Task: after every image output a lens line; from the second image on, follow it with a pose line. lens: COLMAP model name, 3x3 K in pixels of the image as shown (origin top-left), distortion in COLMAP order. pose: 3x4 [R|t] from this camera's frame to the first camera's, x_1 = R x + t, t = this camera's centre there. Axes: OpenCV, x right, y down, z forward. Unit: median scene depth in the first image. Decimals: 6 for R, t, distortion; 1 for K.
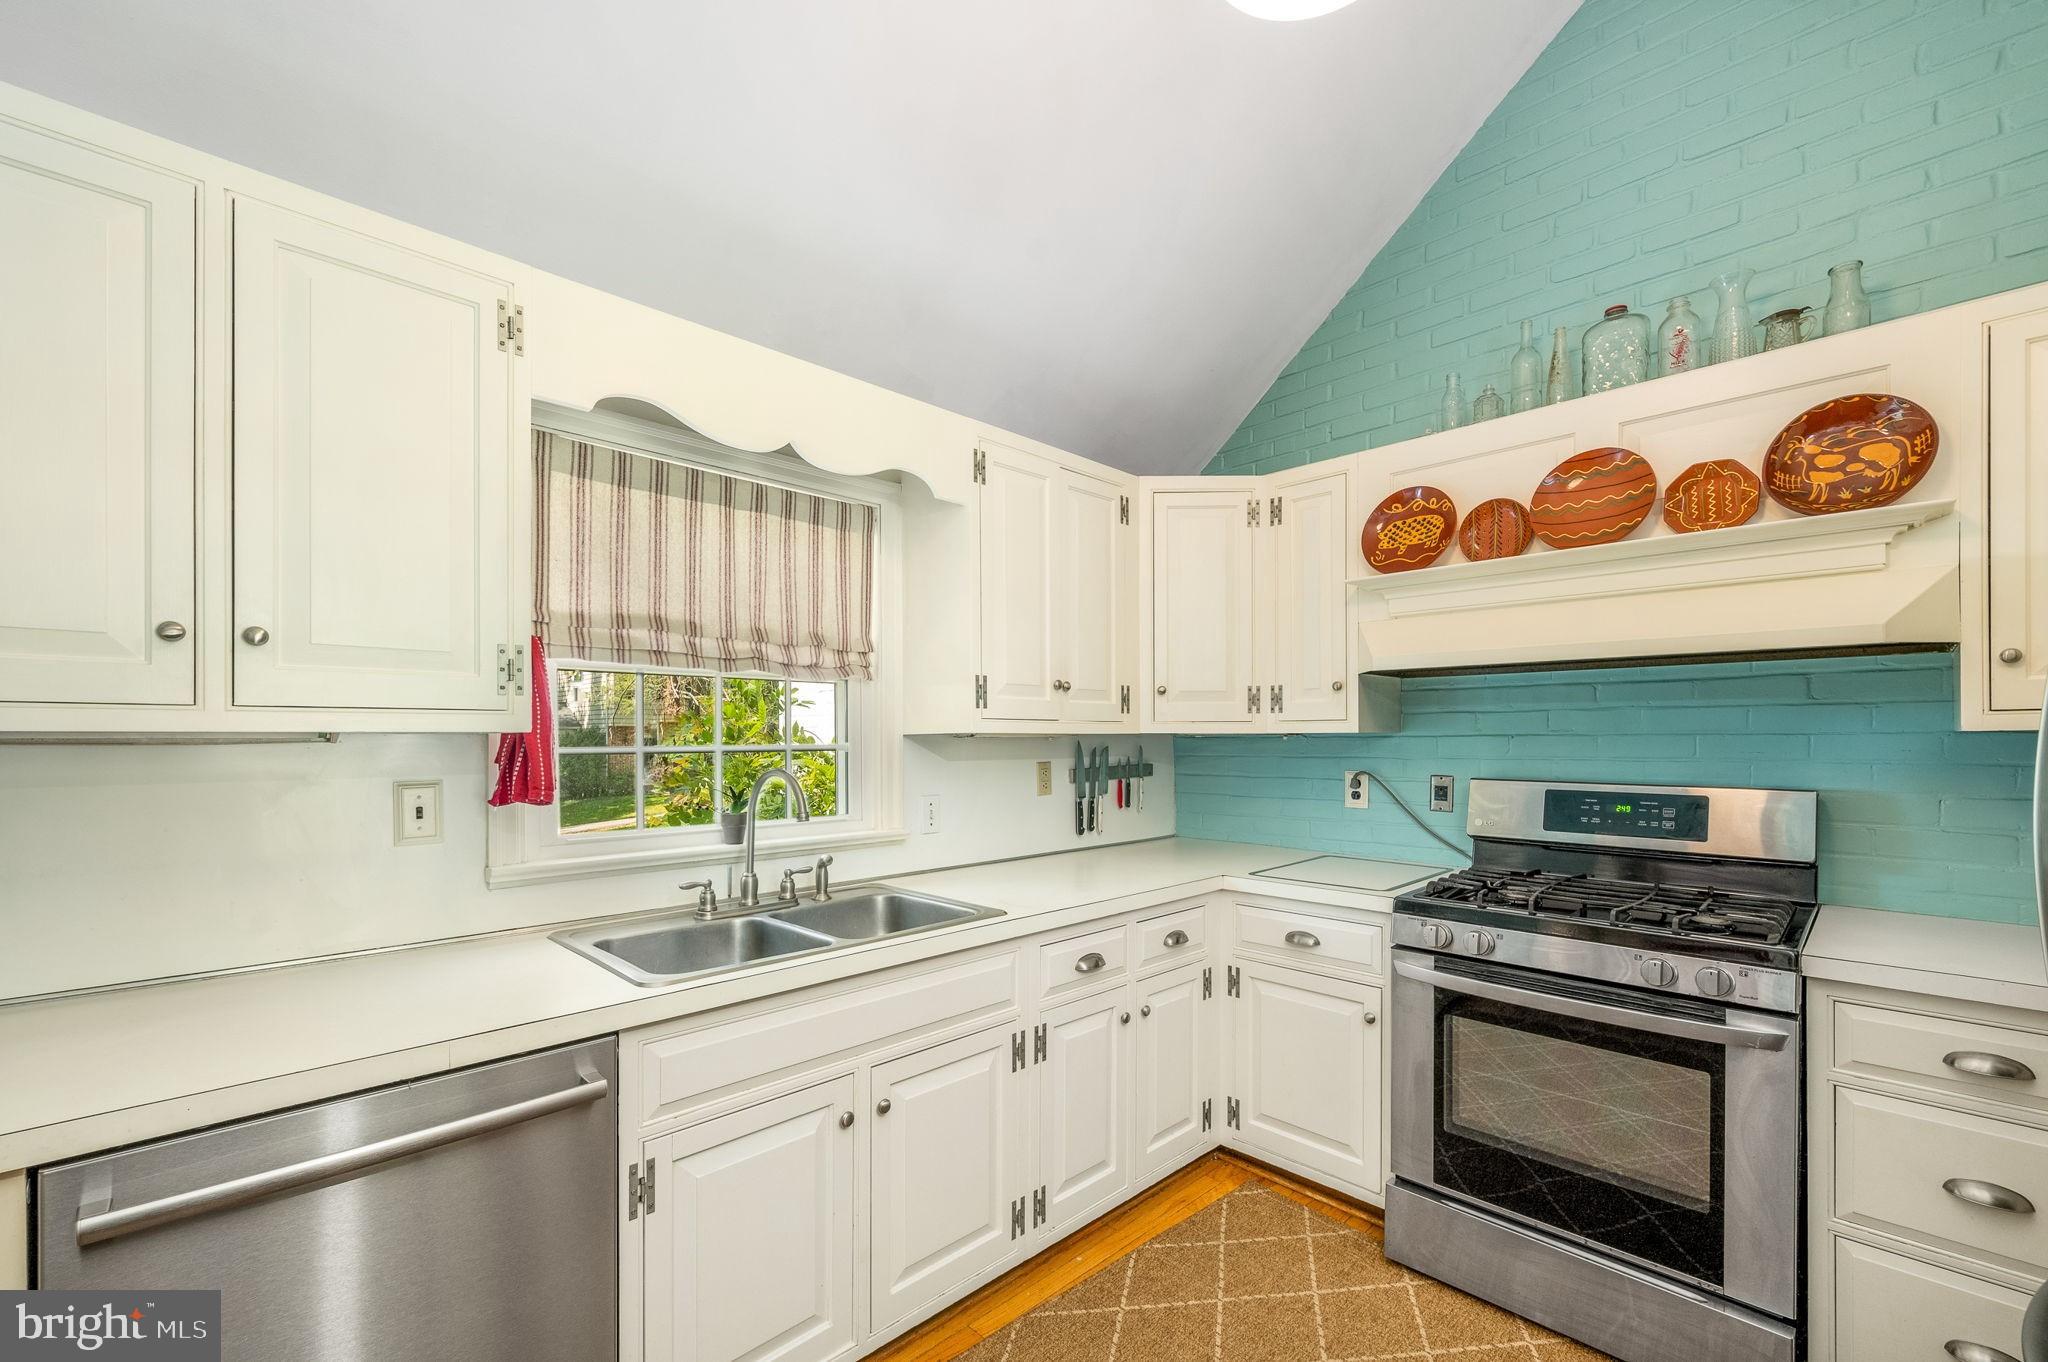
lens RADIAL K [[832.4, 0, 1051.3], [0, 832.4, 737.5], [0, 0, 1]] dist [-0.002165, 0.000243]
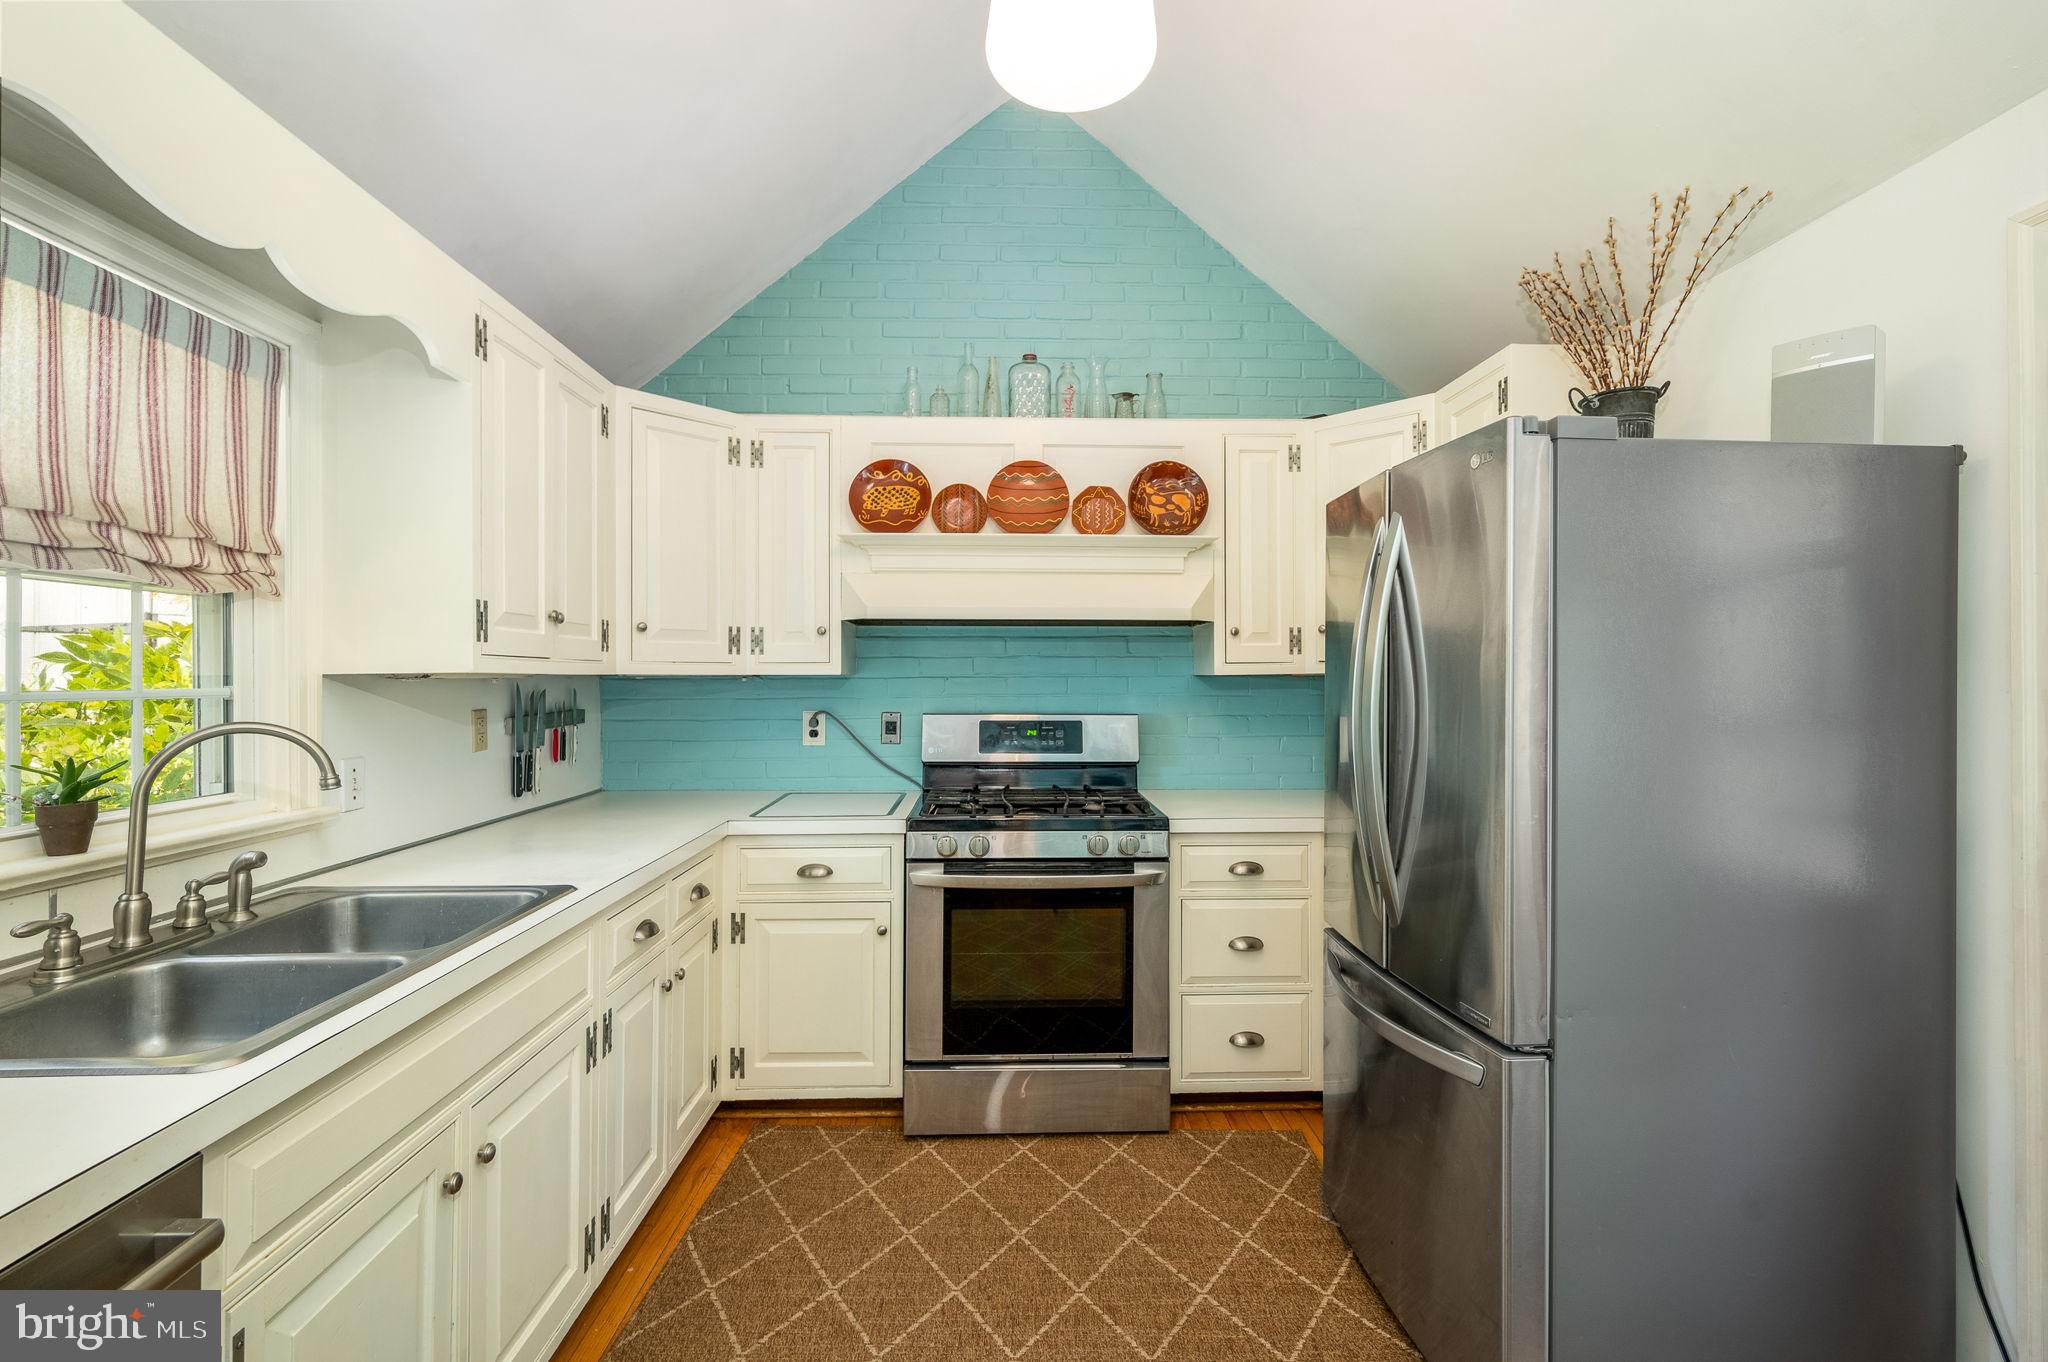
lens RADIAL K [[870.3, 0, 1024.3], [0, 870.3, 669.2], [0, 0, 1]] dist [-0.002168, -0.000789]
pose [[0.689352, 0.008624, 0.724375, -0.336998], [0.000170, 0.999927, -0.012067, 0.001355], [-0.724426, 0.008442, 0.689300, 0.054898]]
